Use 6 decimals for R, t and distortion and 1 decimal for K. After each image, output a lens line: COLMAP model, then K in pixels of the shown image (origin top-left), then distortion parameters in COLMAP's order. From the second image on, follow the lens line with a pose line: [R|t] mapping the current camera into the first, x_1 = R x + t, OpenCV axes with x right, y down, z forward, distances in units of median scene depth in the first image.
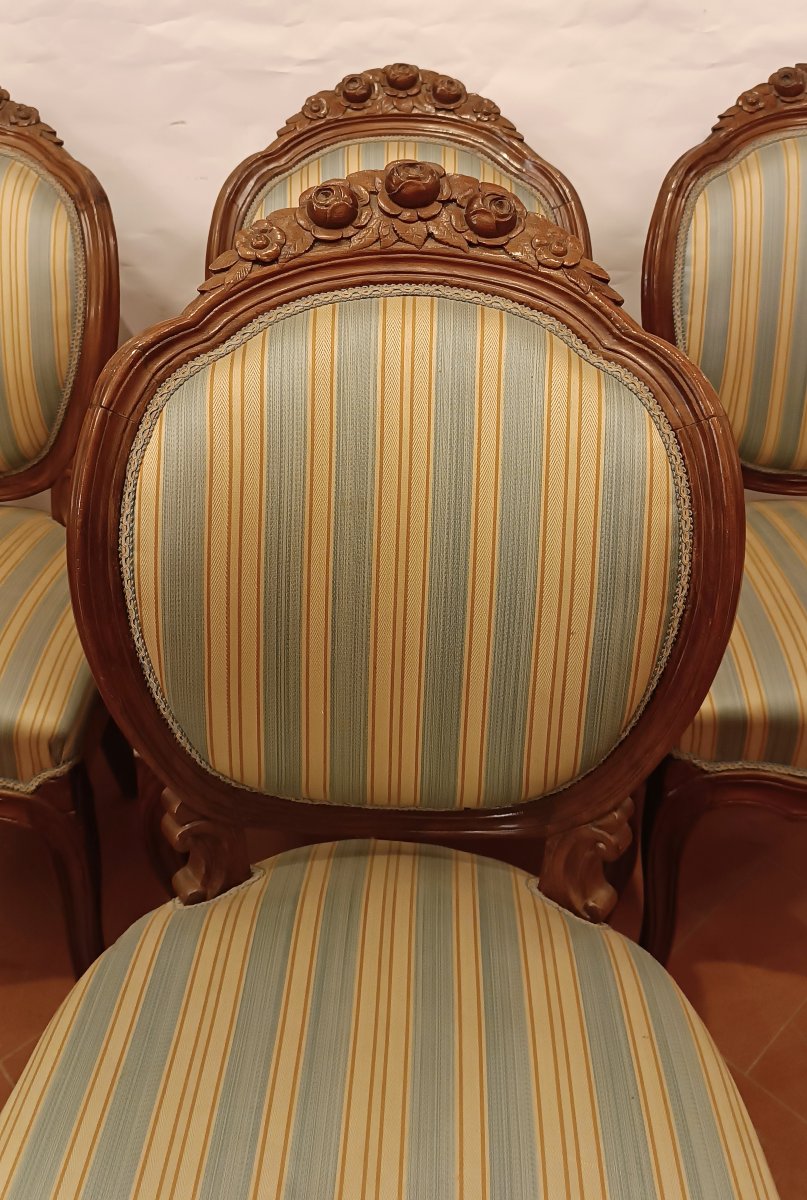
lens RADIAL K [[1068.7, 0, 403.5], [0, 1068.7, 600.0], [0, 0, 1]] dist [0.006195, -0.002836]
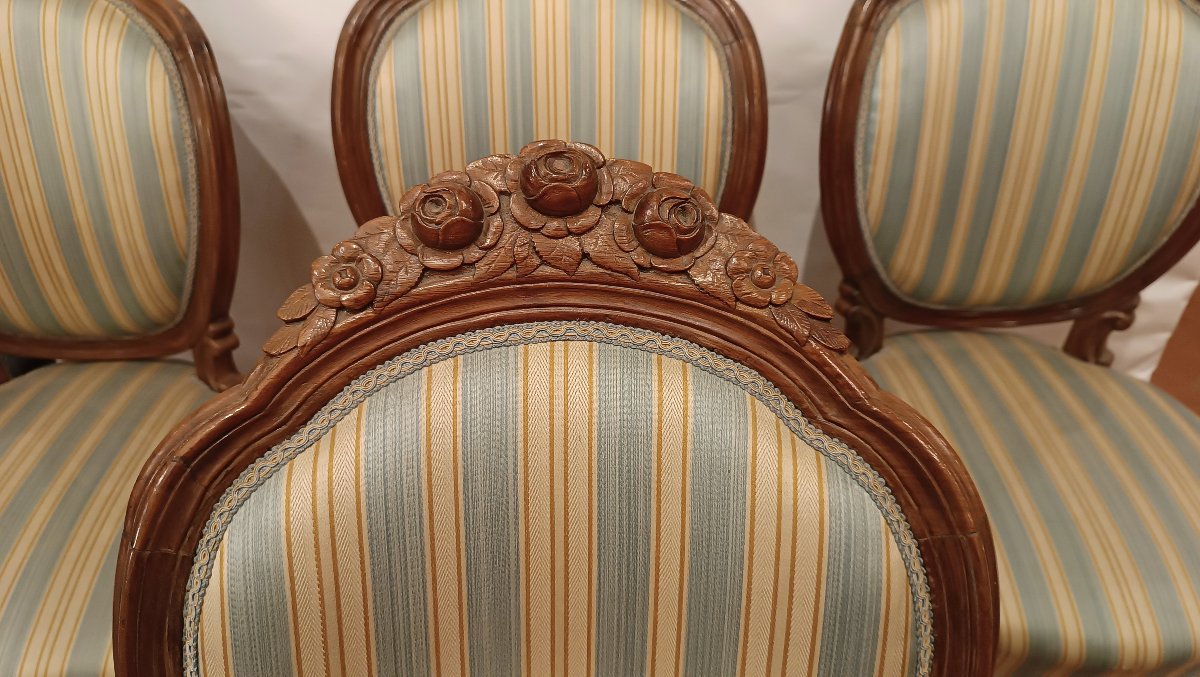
lens RADIAL K [[815.4, 0, 600.0], [0, 815.4, 338.5], [0, 0, 1]] dist [-0.005655, -0.004895]
pose [[0.999209, -0.026828, 0.029350, 0.017041], [0.020681, 0.981045, 0.192674, -0.392097], [-0.033963, -0.191915, 0.980824, 0.452438]]
